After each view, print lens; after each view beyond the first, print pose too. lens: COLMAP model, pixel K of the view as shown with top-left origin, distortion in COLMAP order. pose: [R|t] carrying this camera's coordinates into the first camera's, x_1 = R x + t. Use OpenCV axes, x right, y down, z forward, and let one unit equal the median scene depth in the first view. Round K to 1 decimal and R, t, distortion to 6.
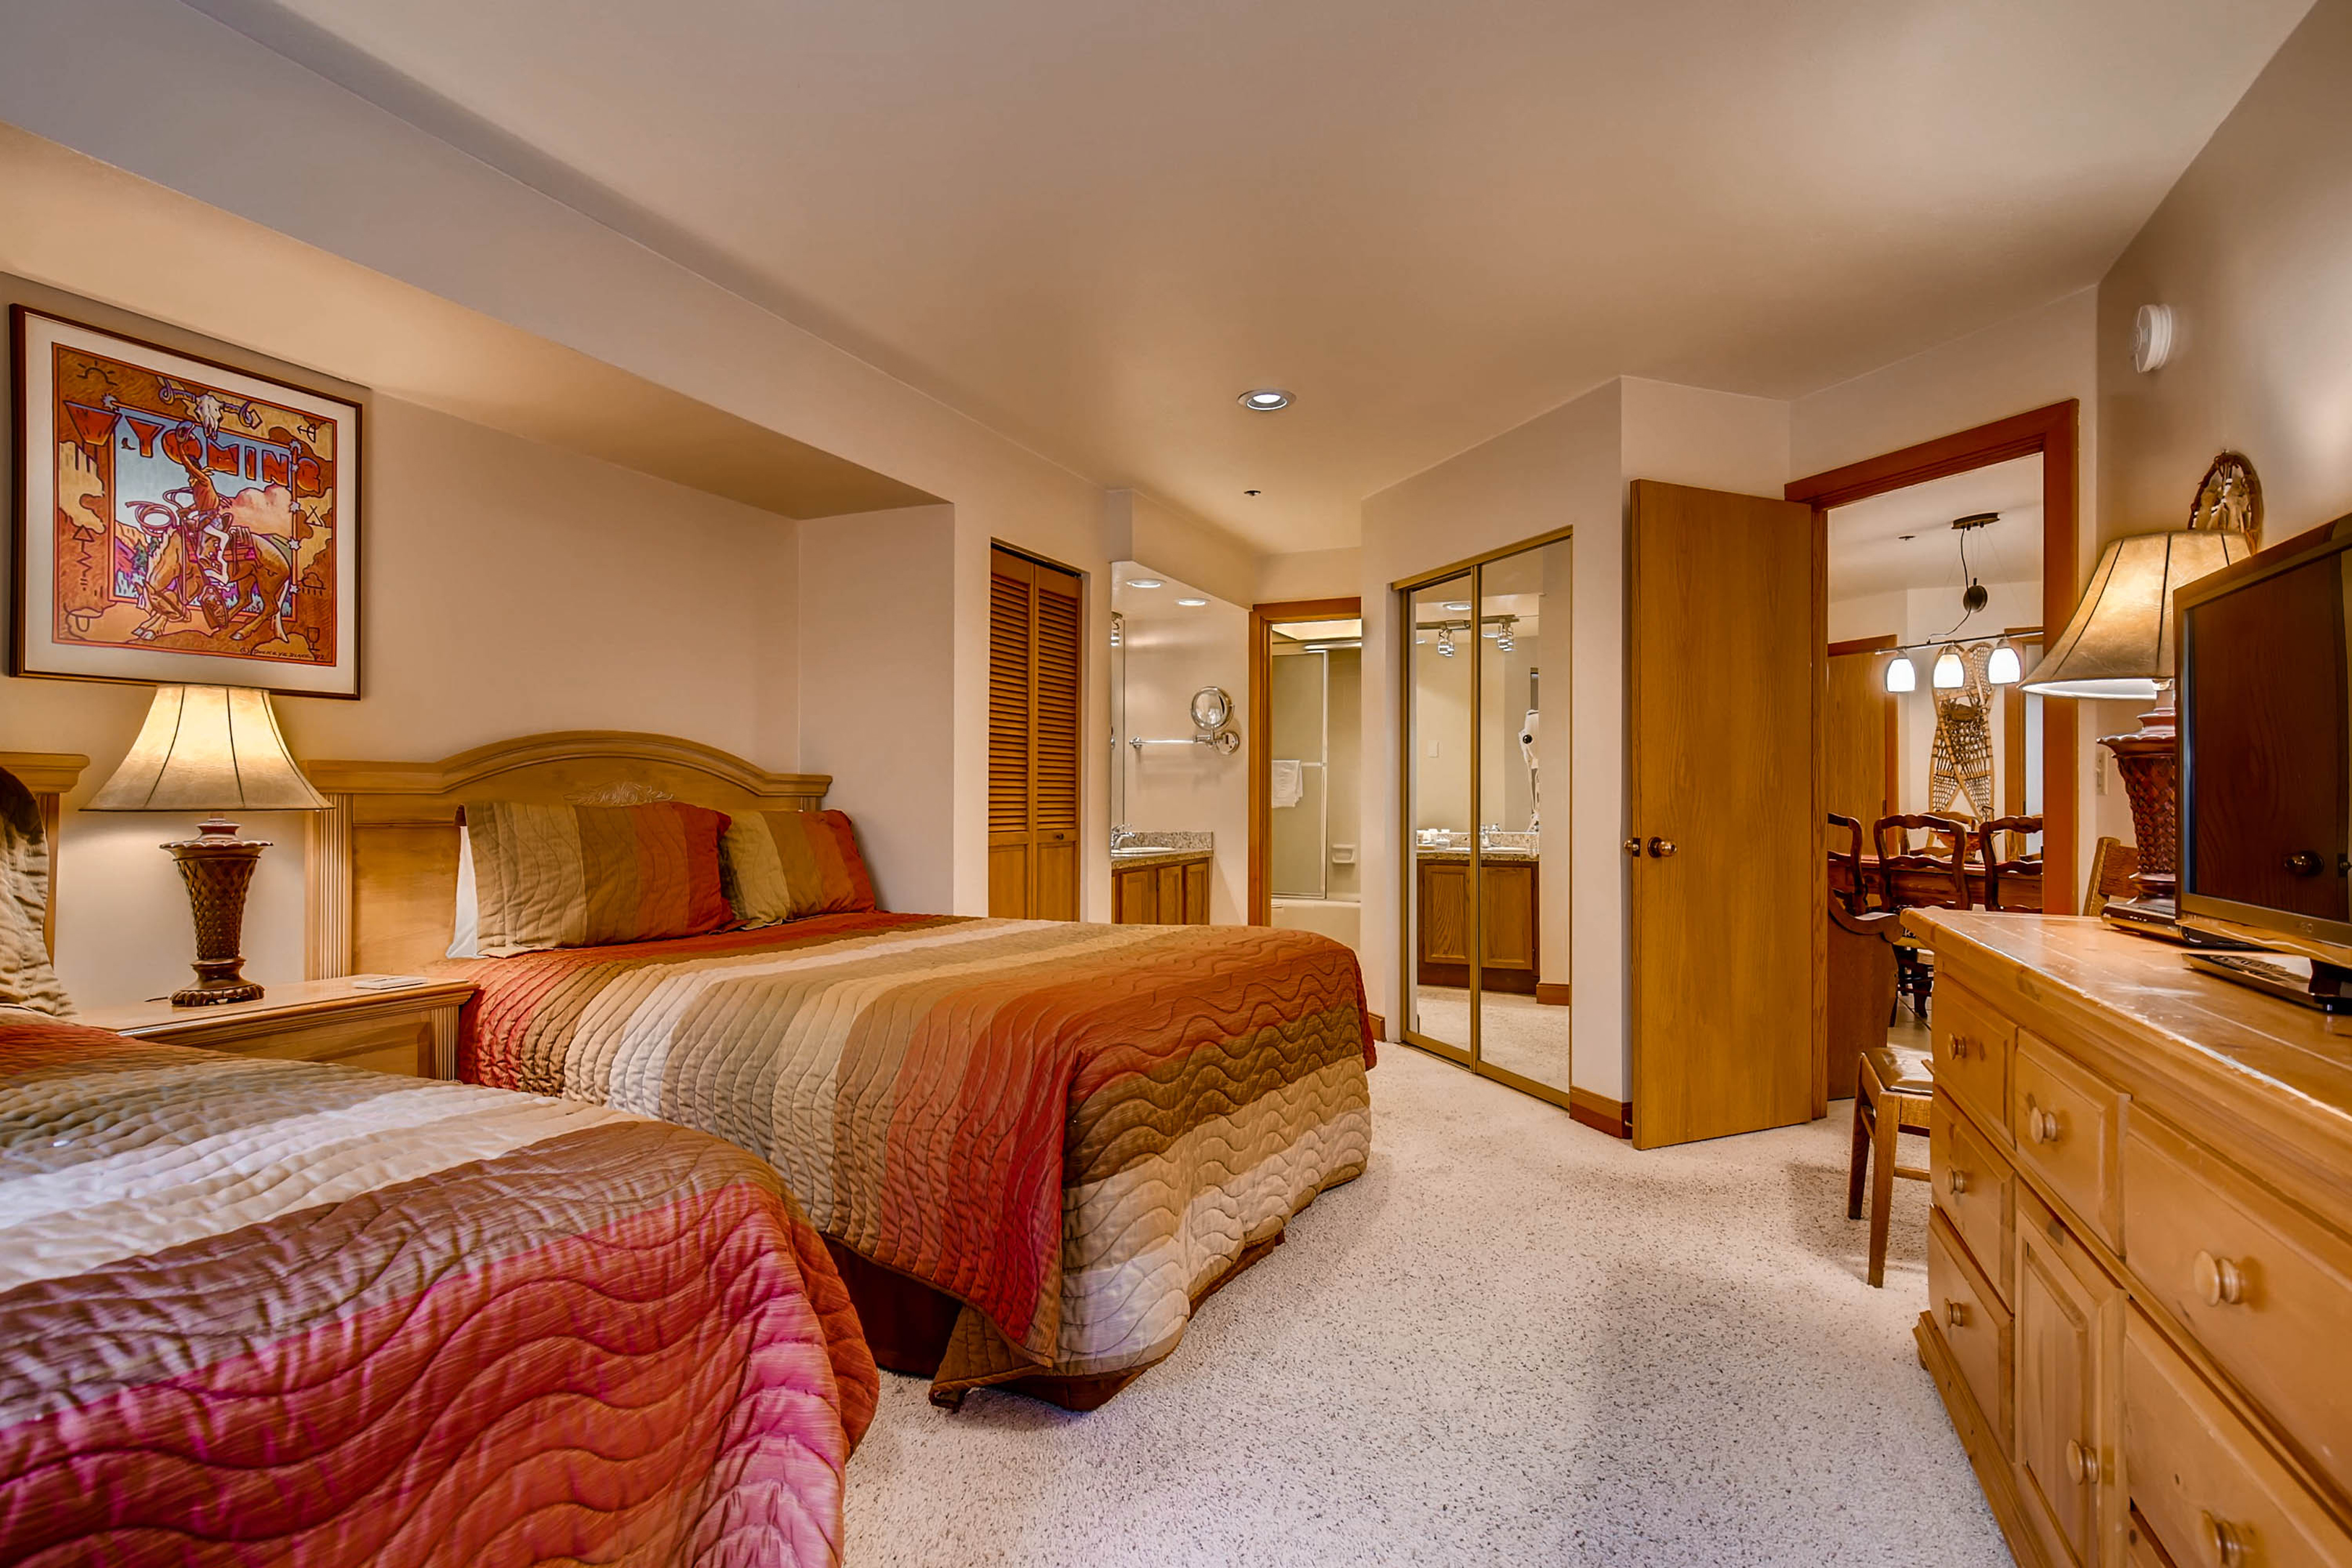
lens RADIAL K [[1174.3, 0, 1178.1], [0, 1174.3, 787.4], [0, 0, 1]] dist [0.009174, -0.000751]
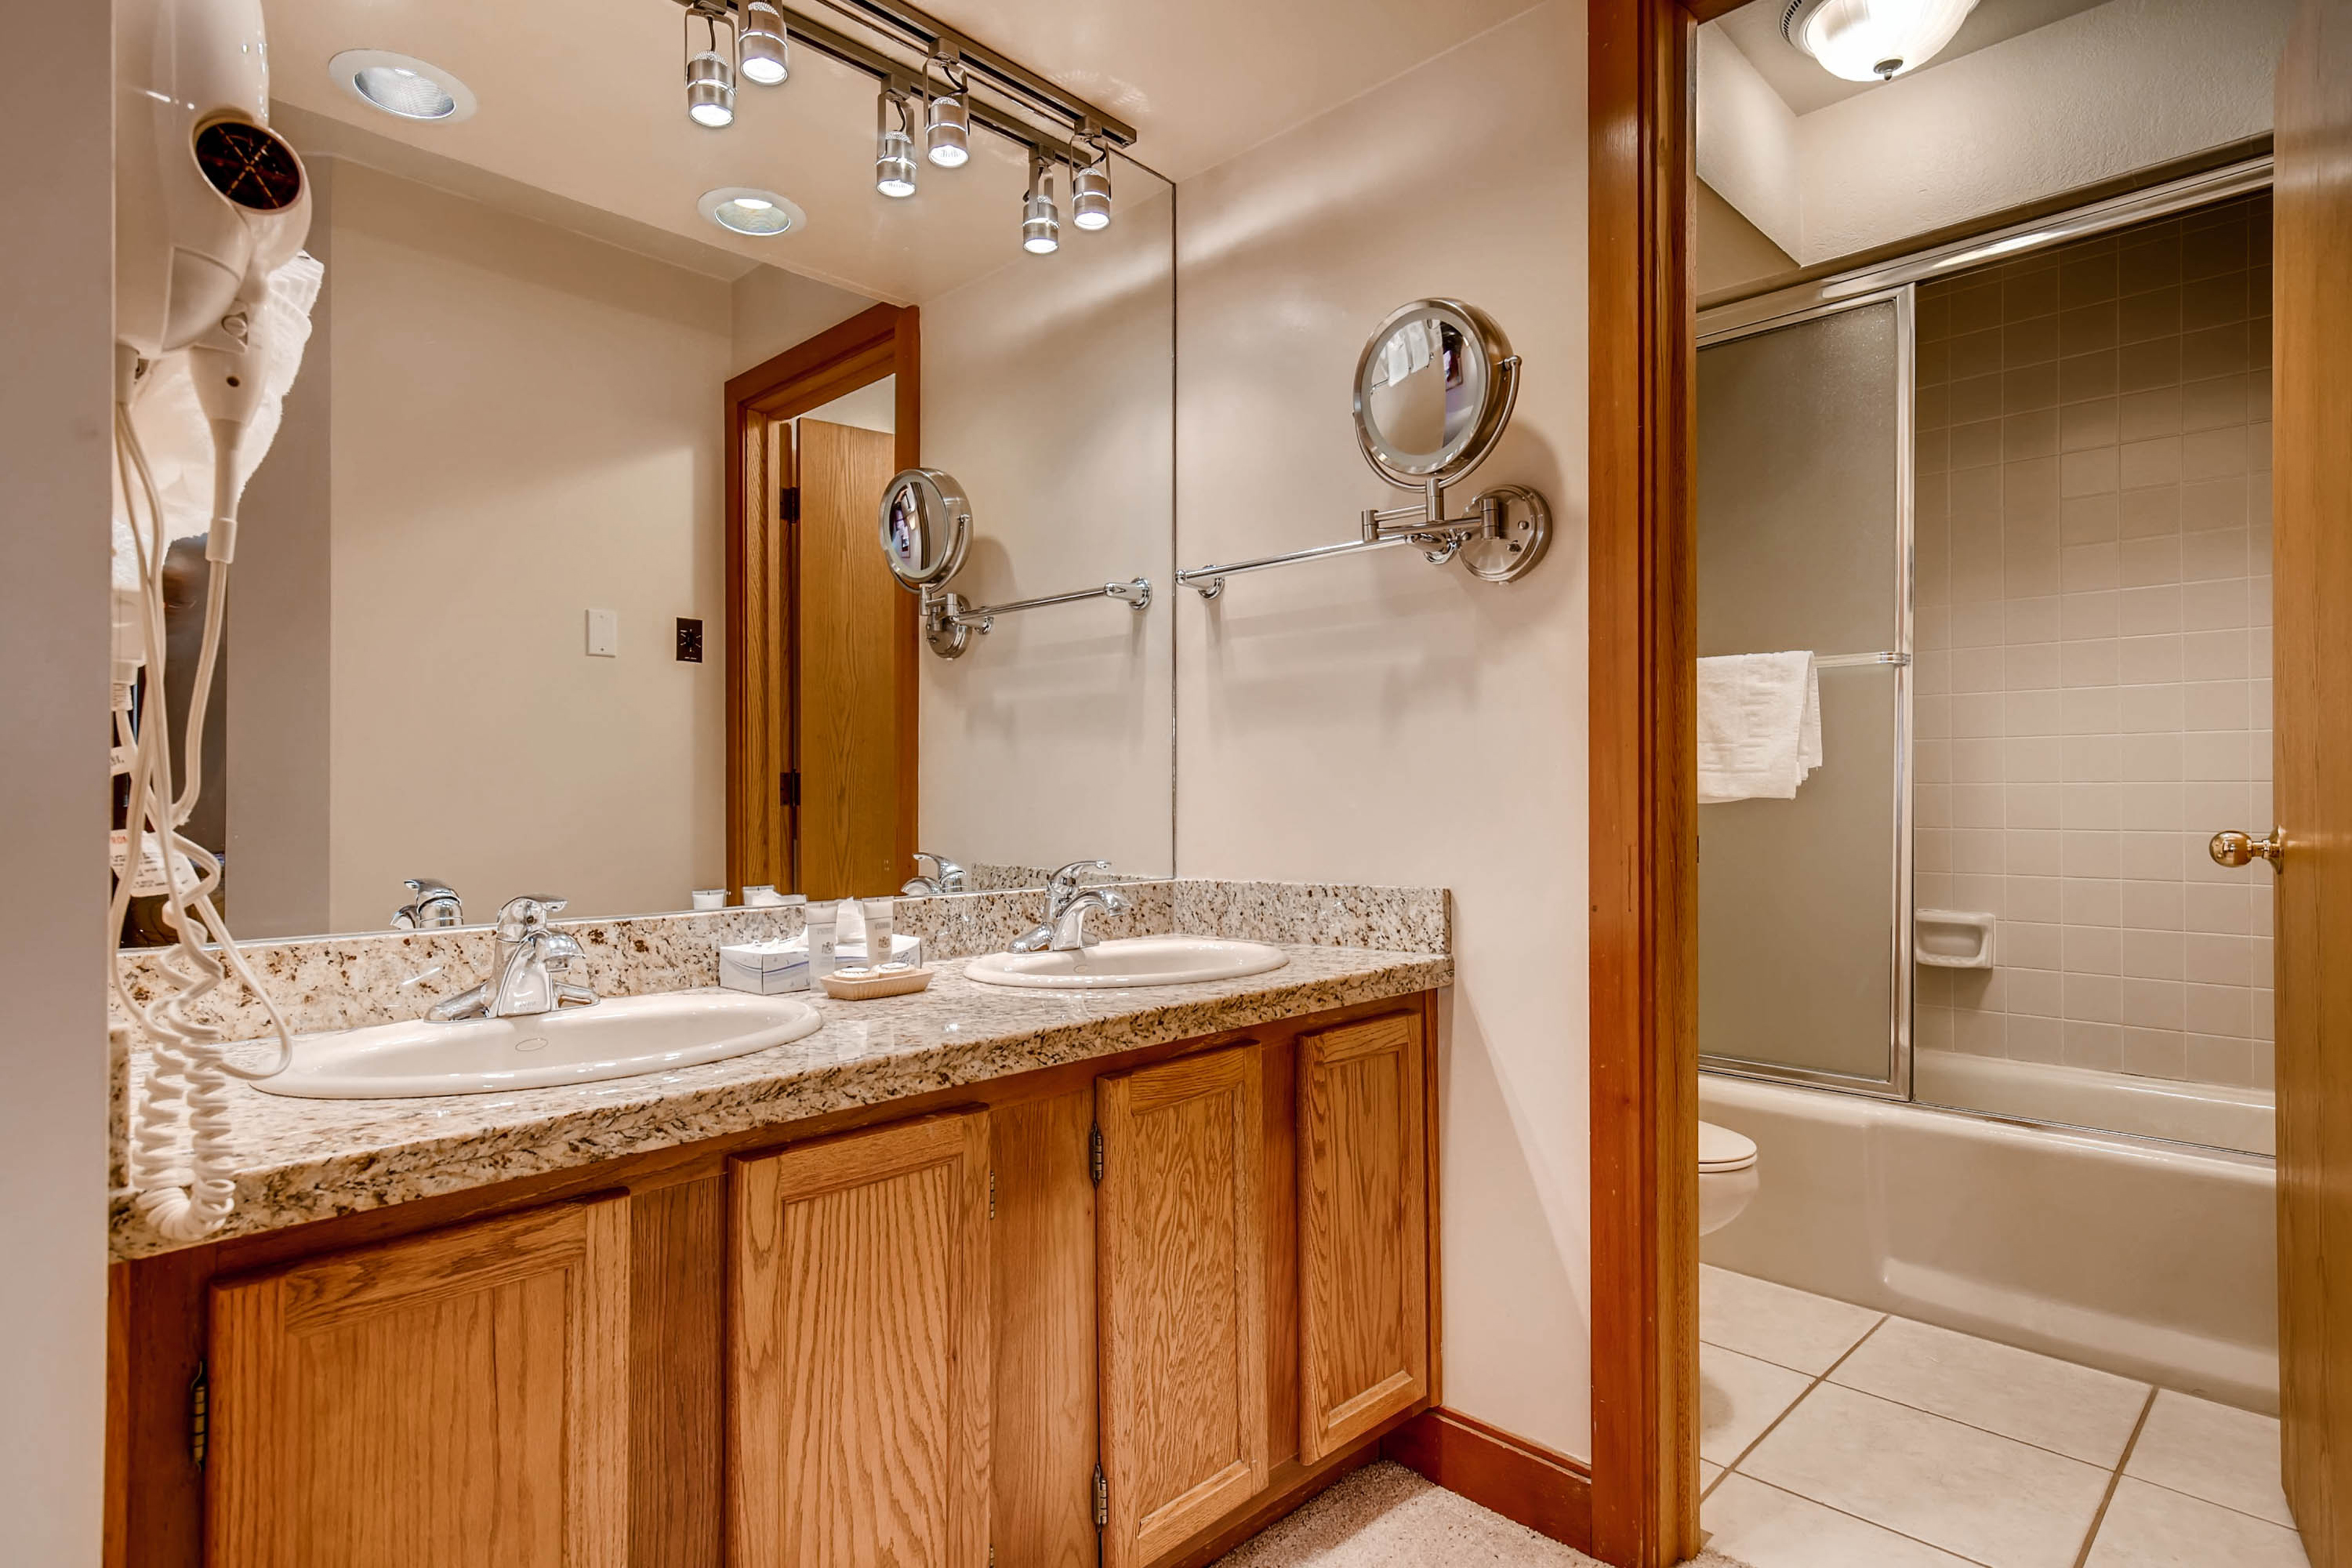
lens RADIAL K [[1206.7, 0, 1180.8], [0, 1206.7, 778.7], [0, 0, 1]] dist [0.006010, -0.000536]
pose [[0.936578, -0.005535, -0.350415, 0.065999], [0.002393, 0.999953, -0.009400, 0.015301], [0.350450, 0.007965, 0.936547, 0.721597]]
